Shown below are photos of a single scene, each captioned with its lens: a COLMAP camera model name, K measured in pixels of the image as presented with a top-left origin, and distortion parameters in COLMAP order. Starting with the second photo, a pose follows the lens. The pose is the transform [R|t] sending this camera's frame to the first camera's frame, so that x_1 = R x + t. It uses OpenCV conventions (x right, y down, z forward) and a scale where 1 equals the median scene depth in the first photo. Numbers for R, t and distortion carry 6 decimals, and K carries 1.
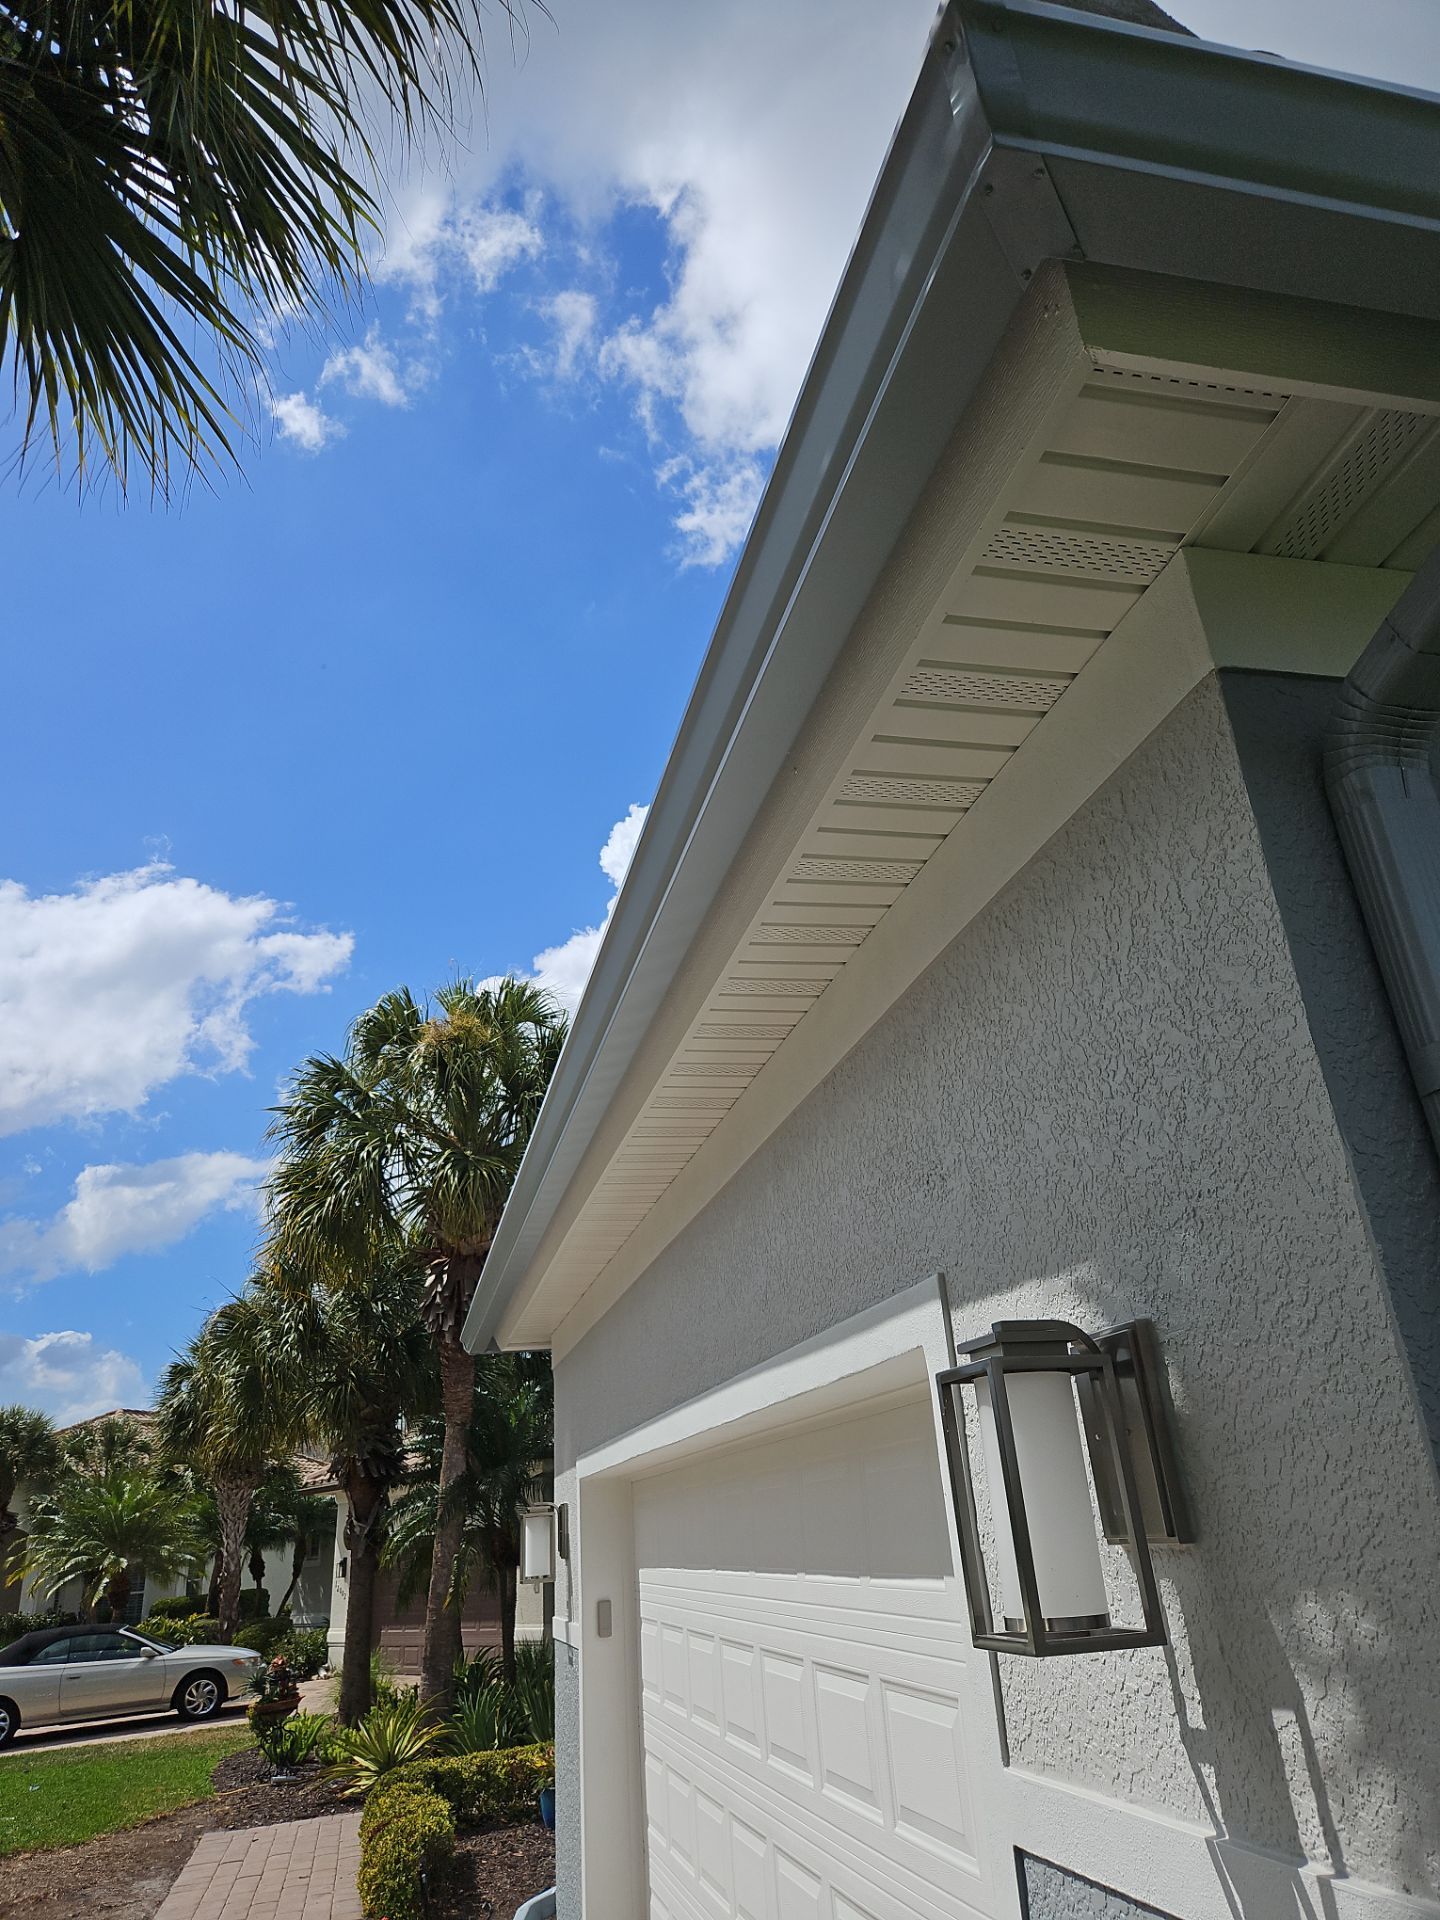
lens RADIAL K [[1325.2, 0, 697.1], [0, 1325.2, 947.1], [0, 0, 1]] dist [0.065719, -0.026623]
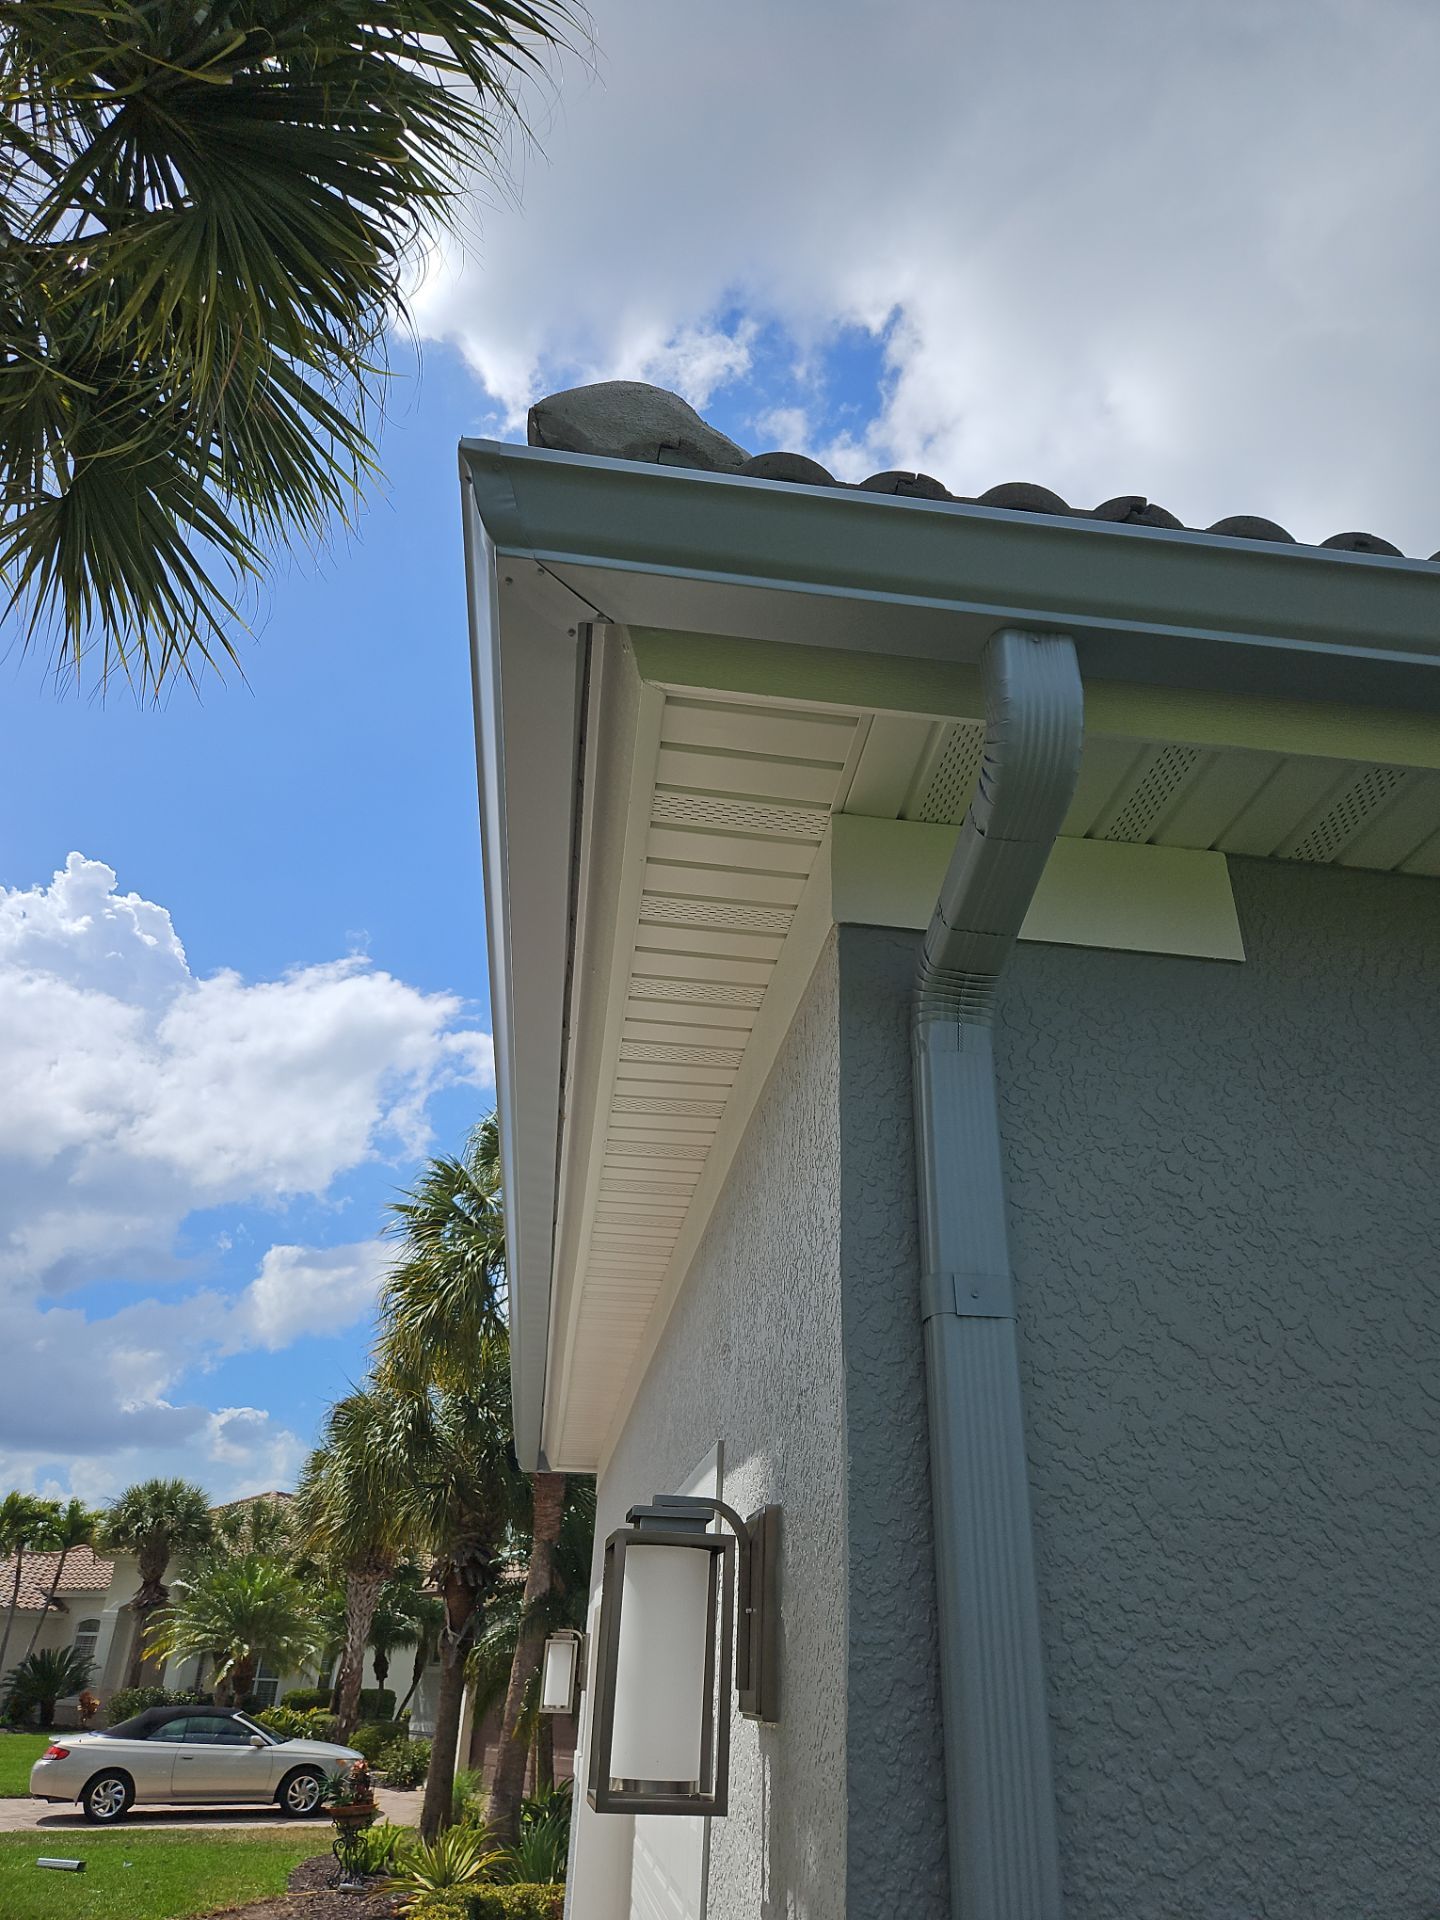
lens RADIAL K [[1325.2, 0, 645.3], [0, 1325.2, 973.1], [0, 0, 1]] dist [0.065719, -0.026623]
pose [[0.989489, 0.035161, -0.140268, 0.388831], [-0.044525, 0.996944, -0.064185, -0.086482], [0.137582, 0.069756, 0.988031, -0.142741]]
